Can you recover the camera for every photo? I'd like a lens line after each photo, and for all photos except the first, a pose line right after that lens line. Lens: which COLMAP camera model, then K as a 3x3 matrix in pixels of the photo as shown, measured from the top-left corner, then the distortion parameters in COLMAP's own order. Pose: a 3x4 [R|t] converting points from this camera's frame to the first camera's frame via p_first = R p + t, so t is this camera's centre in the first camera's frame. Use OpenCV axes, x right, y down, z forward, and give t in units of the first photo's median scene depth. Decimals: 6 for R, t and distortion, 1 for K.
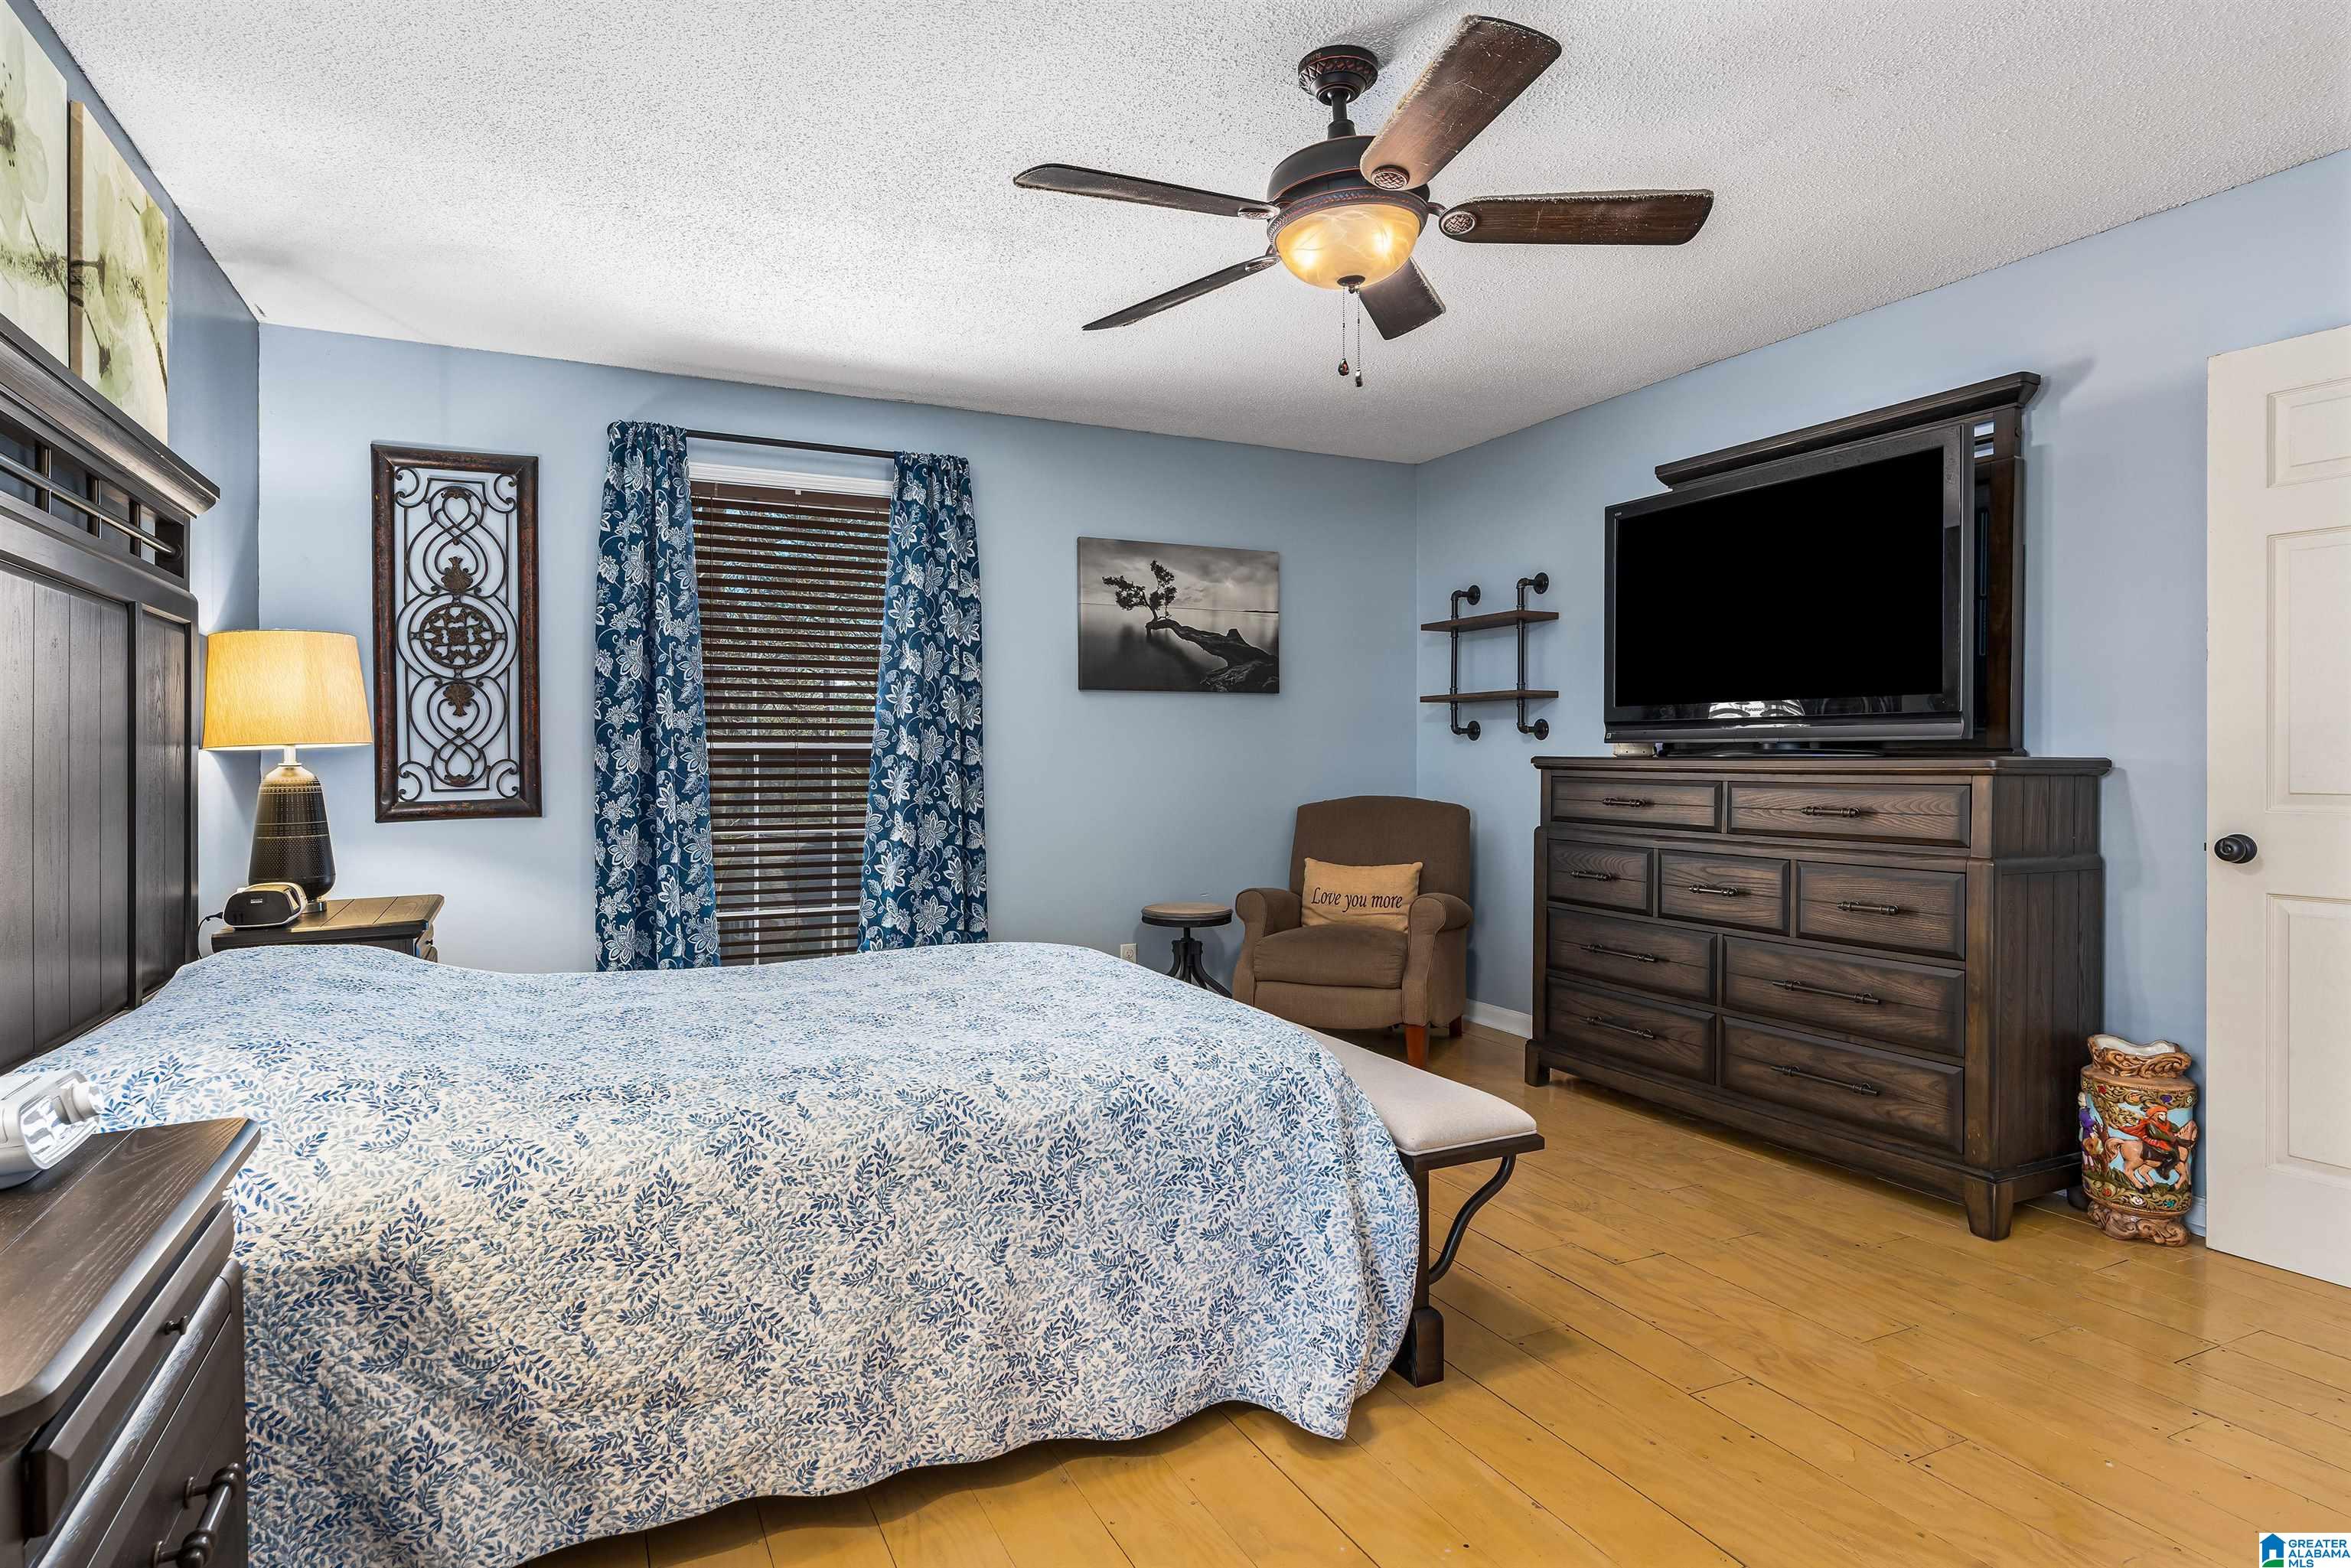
lens RADIAL K [[1265.4, 0, 1175.9], [0, 1265.4, 767.6], [0, 0, 1]] dist [-0.002710, 0.002887]
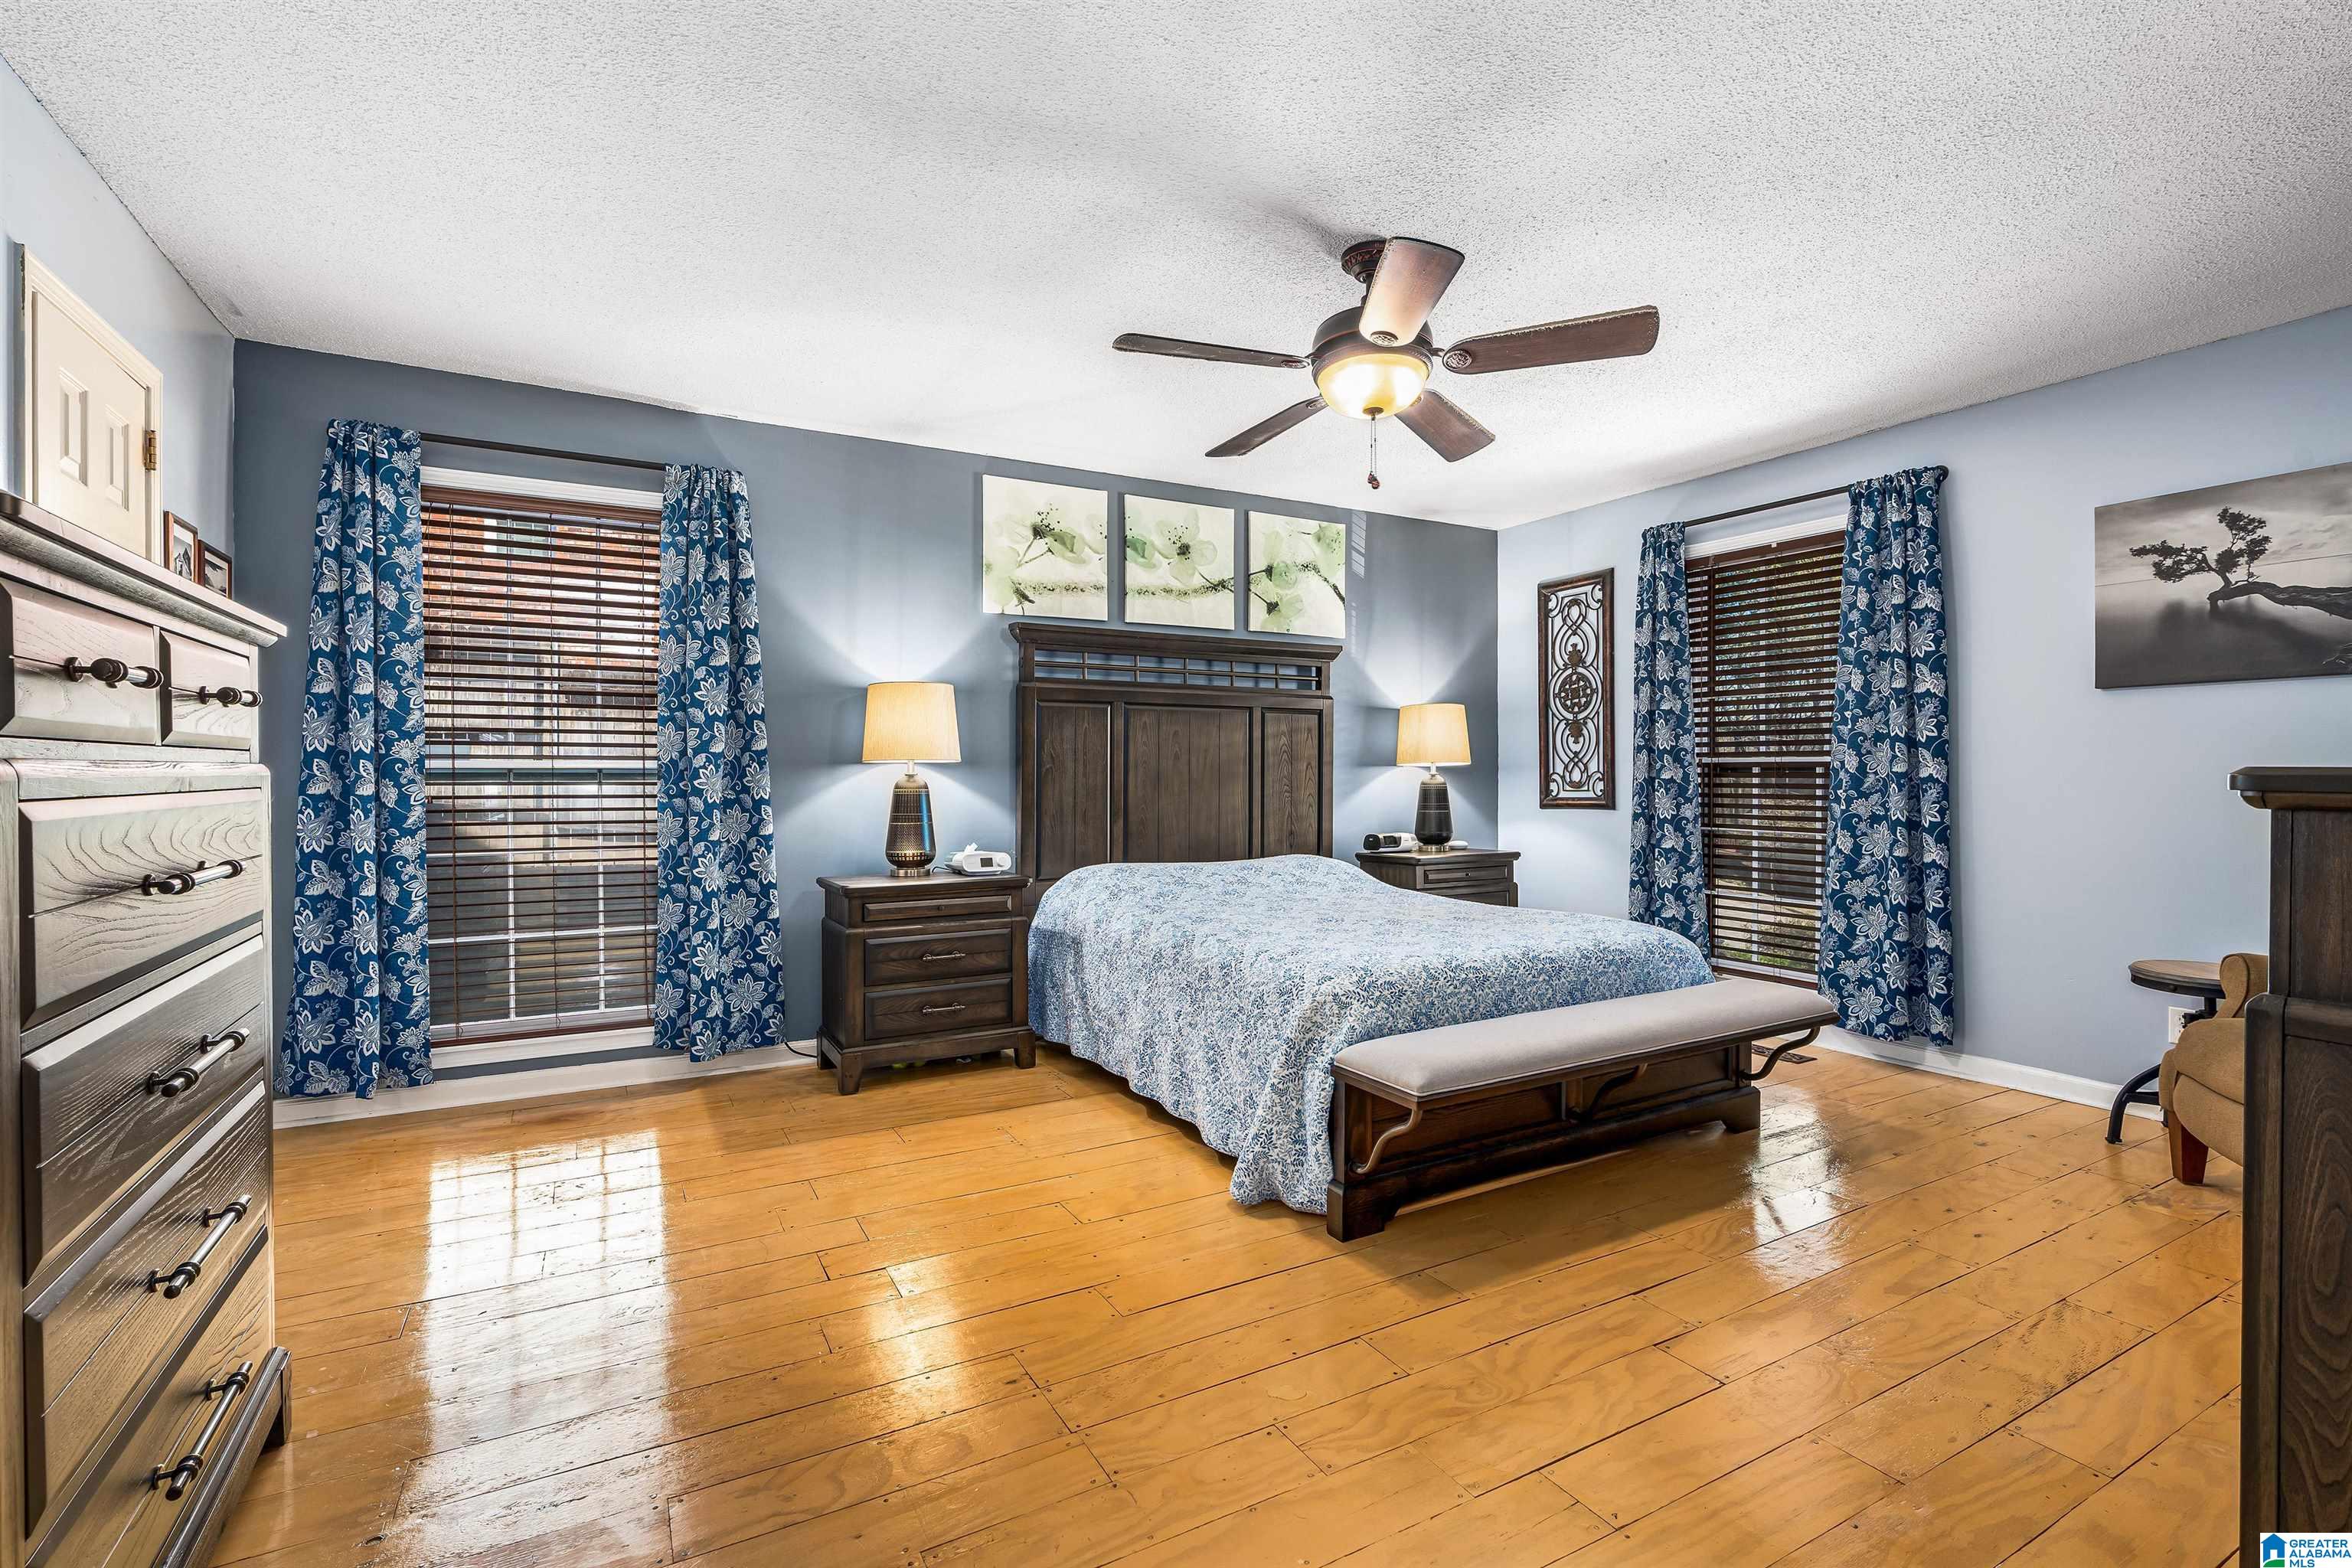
lens RADIAL K [[1071.9, 0, 1179.5], [0, 1071.9, 780.7], [0, 0, 1]] dist [-0.000546, -0.000223]
pose [[0.051117, 0.009441, -0.998648, 0.712588], [-0.008219, 0.999925, 0.009032, -0.002426], [0.998659, 0.007746, 0.051191, 0.418507]]
